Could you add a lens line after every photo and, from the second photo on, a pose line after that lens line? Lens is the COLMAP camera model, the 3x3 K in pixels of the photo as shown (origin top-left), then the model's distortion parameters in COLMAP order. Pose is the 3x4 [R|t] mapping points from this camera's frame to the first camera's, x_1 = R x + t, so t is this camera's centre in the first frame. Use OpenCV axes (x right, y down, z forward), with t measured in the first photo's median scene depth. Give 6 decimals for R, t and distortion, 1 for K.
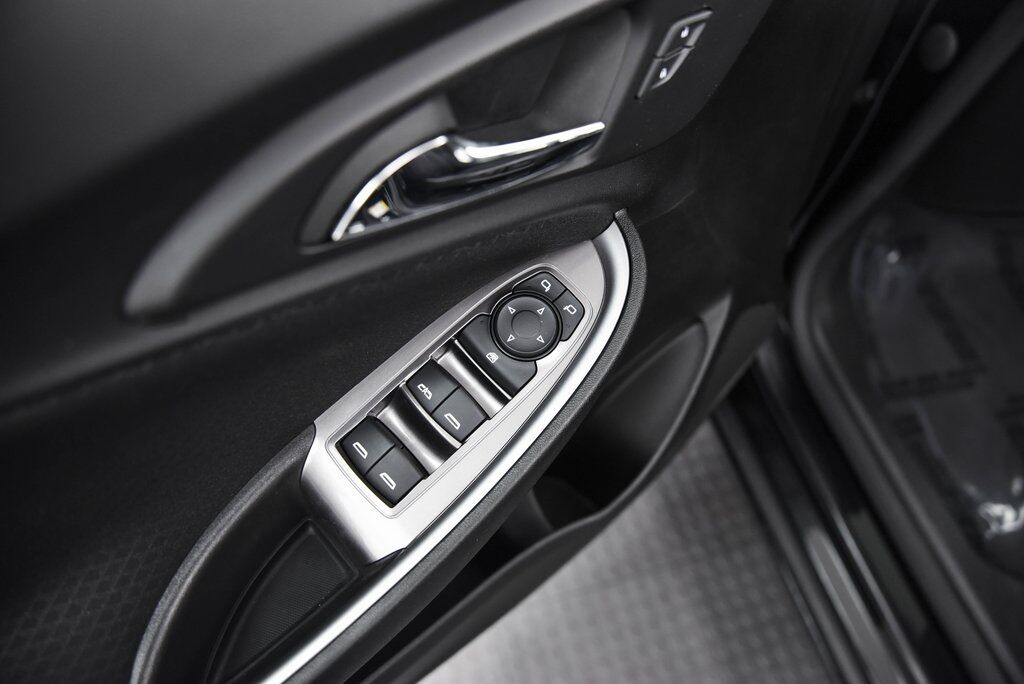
lens RADIAL K [[680.8, 0, 512.0], [0, 680.8, 342.0], [0, 0, 1]] dist [-0.118721, 0.070102]
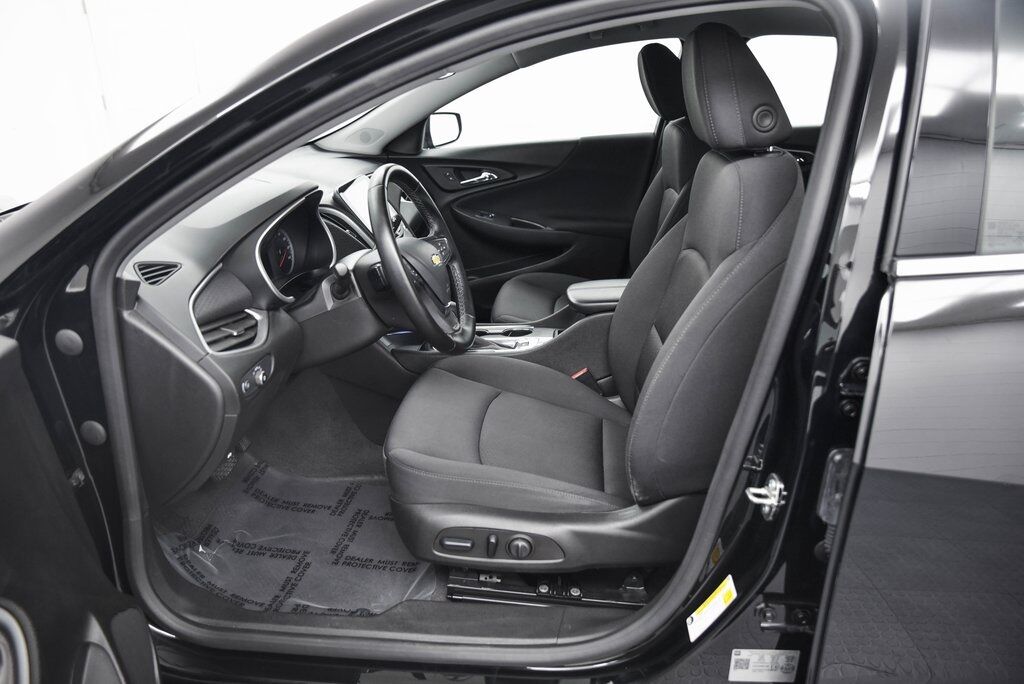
lens RADIAL K [[680.8, 0, 512.0], [0, 680.8, 342.0], [0, 0, 1]] dist [-0.118721, 0.070102]
pose [[0.350899, -0.414596, 0.839631, -0.228659], [0.811291, 0.582370, -0.051490, 0.304829], [-0.467629, 0.699253, 0.540711, -0.475593]]
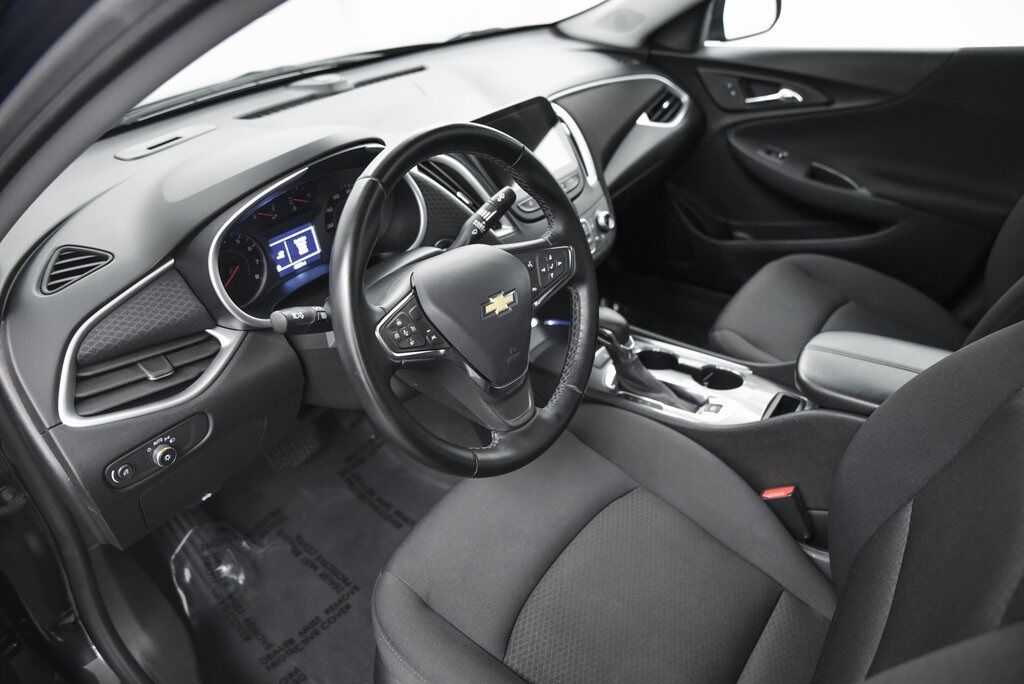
lens RADIAL K [[680.8, 0, 512.0], [0, 680.8, 342.0], [0, 0, 1]] dist [-0.118721, 0.070102]
pose [[0.778415, -0.410876, 0.474606, 0.794950], [0.571573, 0.776509, -0.265213, 0.247088], [-0.259566, 0.477718, 0.839292, -0.392853]]
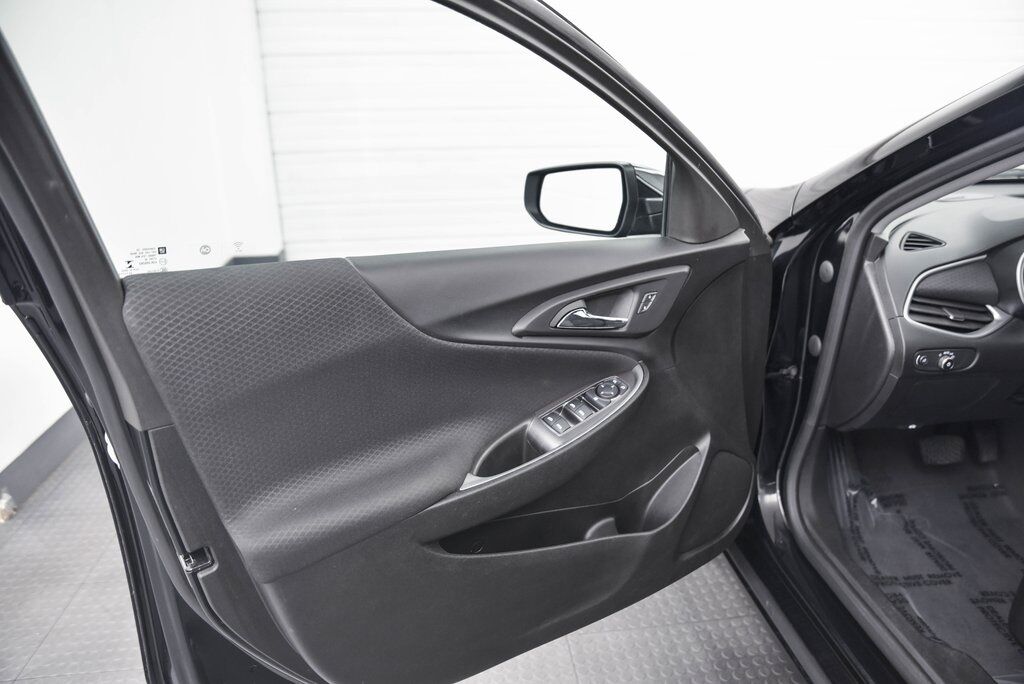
lens RADIAL K [[680.8, 0, 512.0], [0, 680.8, 342.0], [0, 0, 1]] dist [-0.118721, 0.070102]
pose [[0.984205, -0.016931, -0.176224, 0.066022], [-0.091860, 0.802088, -0.590098, 0.773688], [0.151338, 0.596965, 0.787864, -0.734800]]
